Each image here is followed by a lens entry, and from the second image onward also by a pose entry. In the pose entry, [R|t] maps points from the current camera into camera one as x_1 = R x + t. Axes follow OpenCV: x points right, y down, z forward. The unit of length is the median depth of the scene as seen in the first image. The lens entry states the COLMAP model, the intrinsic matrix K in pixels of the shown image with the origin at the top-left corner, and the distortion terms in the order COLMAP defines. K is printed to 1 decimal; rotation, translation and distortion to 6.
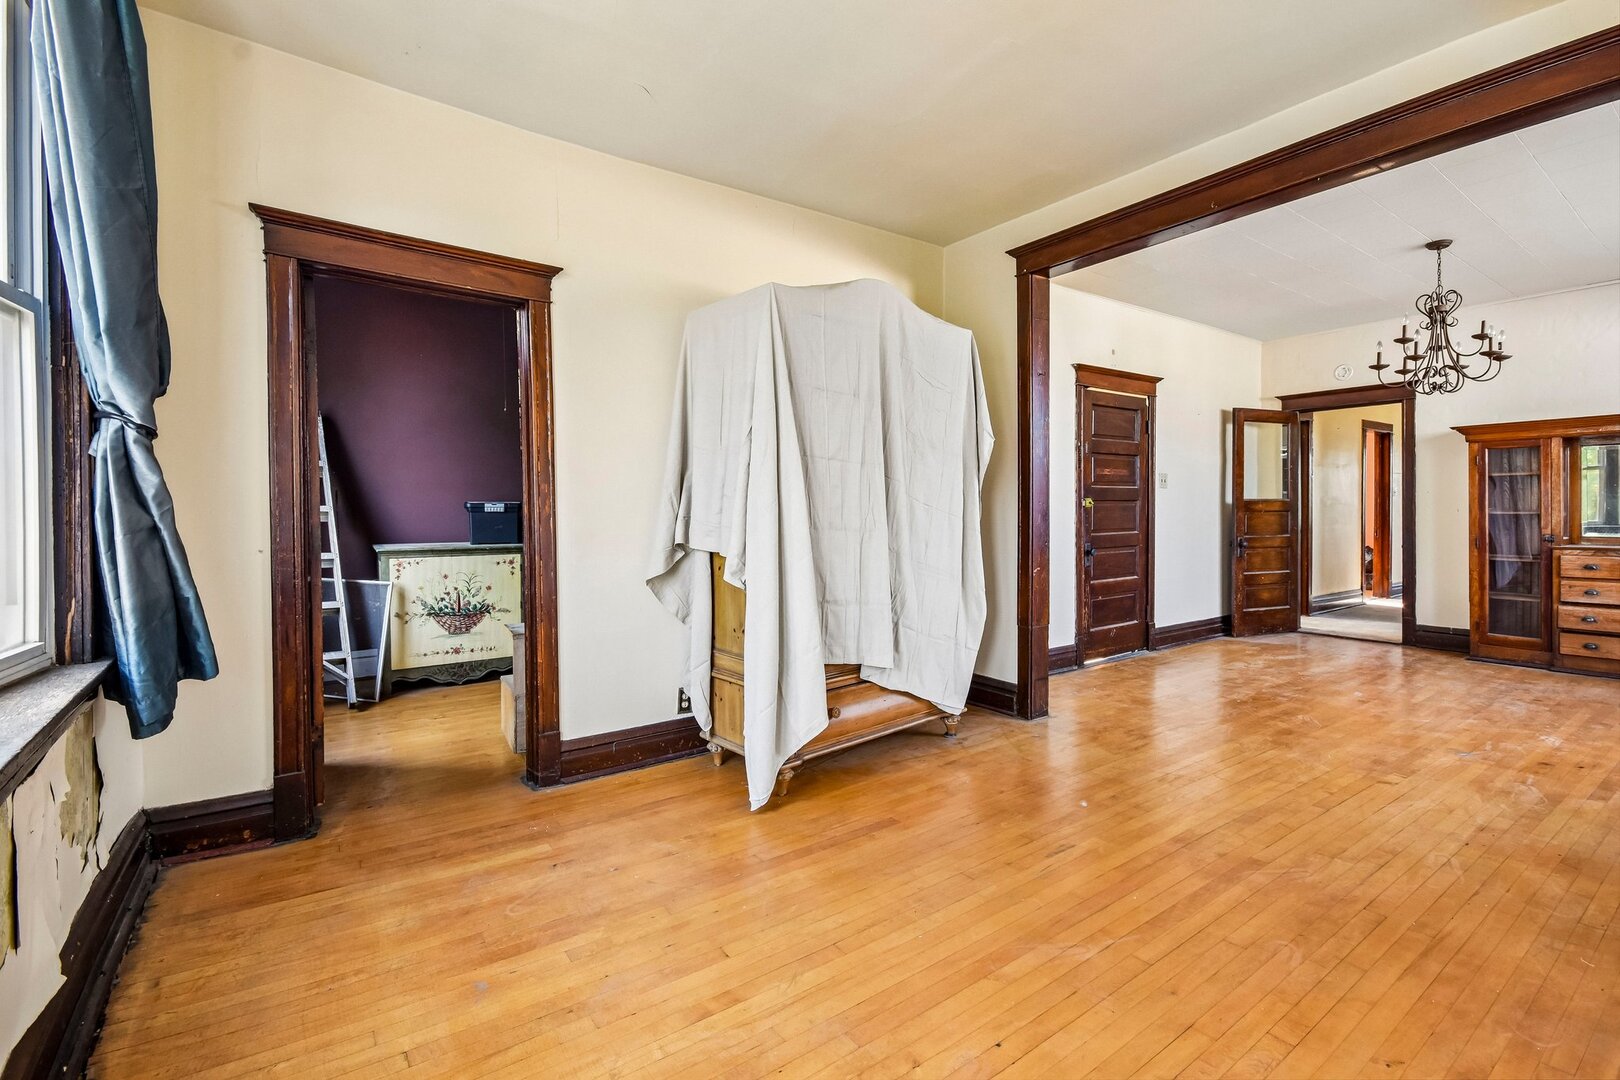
lens RADIAL K [[714.6, 0, 815.6], [0, 714.6, 526.3], [0, 0, 1]] dist [-0.003218, -0.005526]
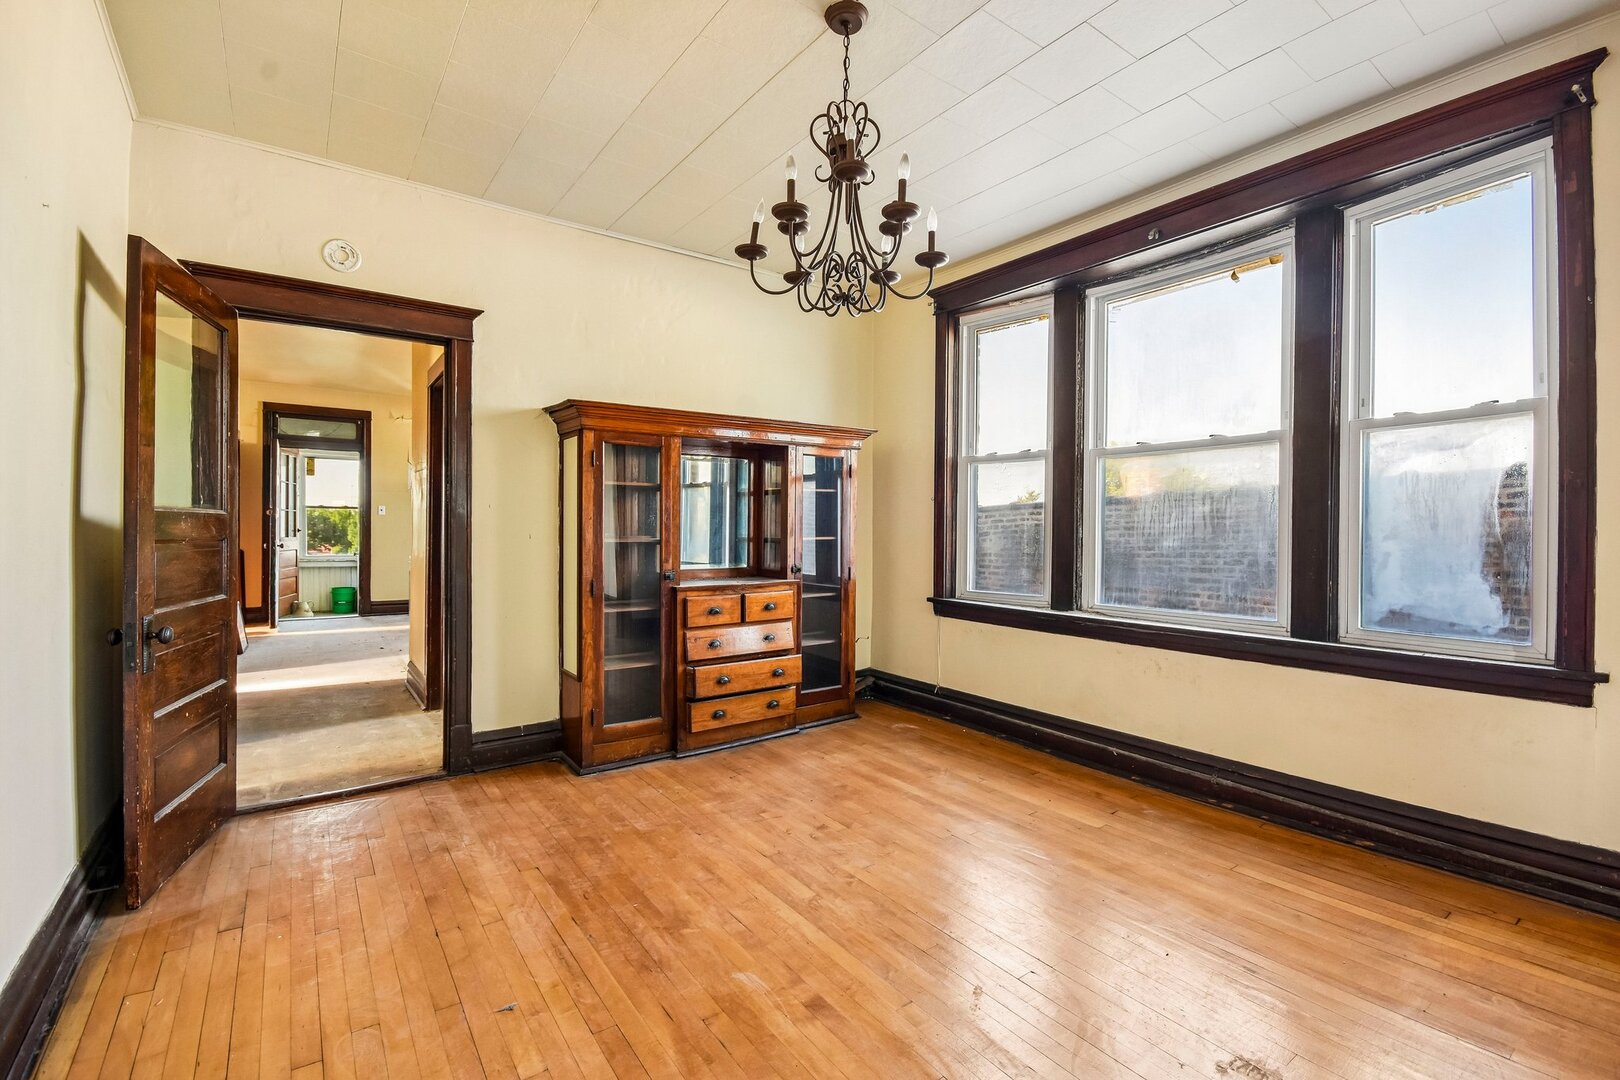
lens RADIAL K [[714.6, 0, 821.7], [0, 714.6, 532.0], [0, 0, 1]] dist [-0.003218, -0.005526]
pose [[-0.021035, 0.001304, 0.999778, 0.288863], [0.019502, 0.999809, -0.000894, -0.022427], [-0.999589, 0.019479, -0.021056, 0.813019]]
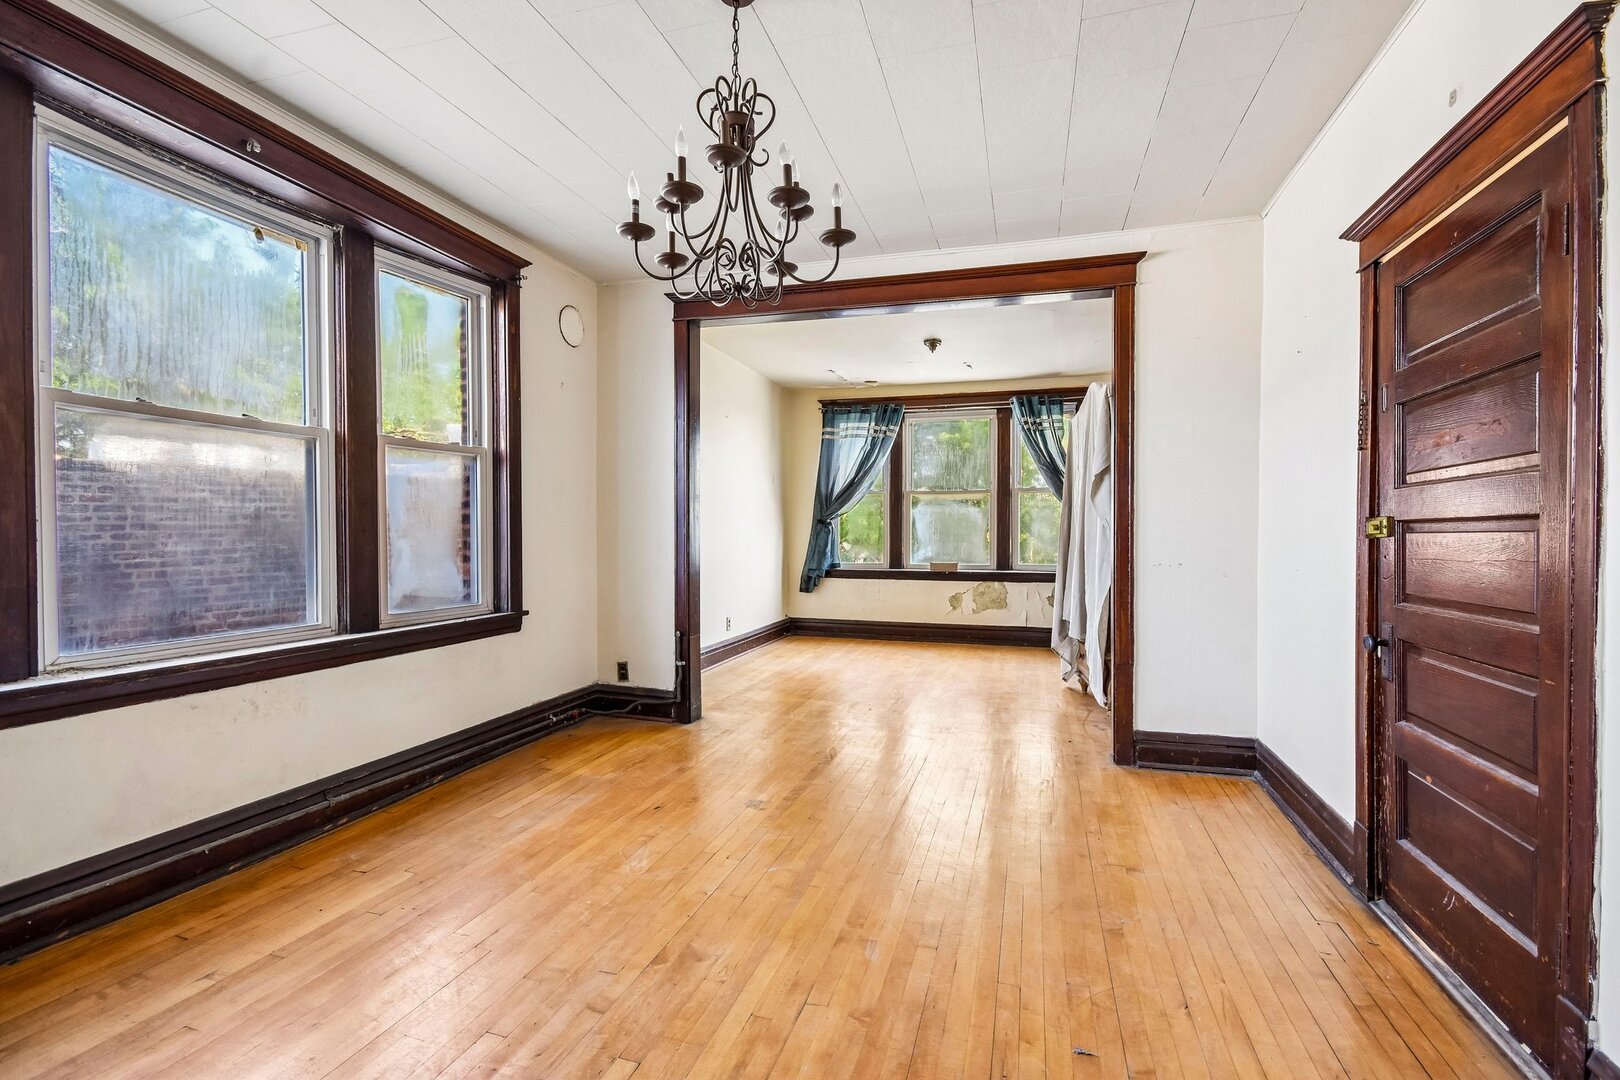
lens RADIAL K [[714.6, 0, 809.0], [0, 714.6, 538.9], [0, 0, 1]] dist [-0.003218, -0.005526]
pose [[-0.789704, 0.007332, -0.613445, 0.902780], [-0.014355, 0.999434, 0.030426, -0.033012], [0.613321, 0.032834, -0.789151, 1.116223]]
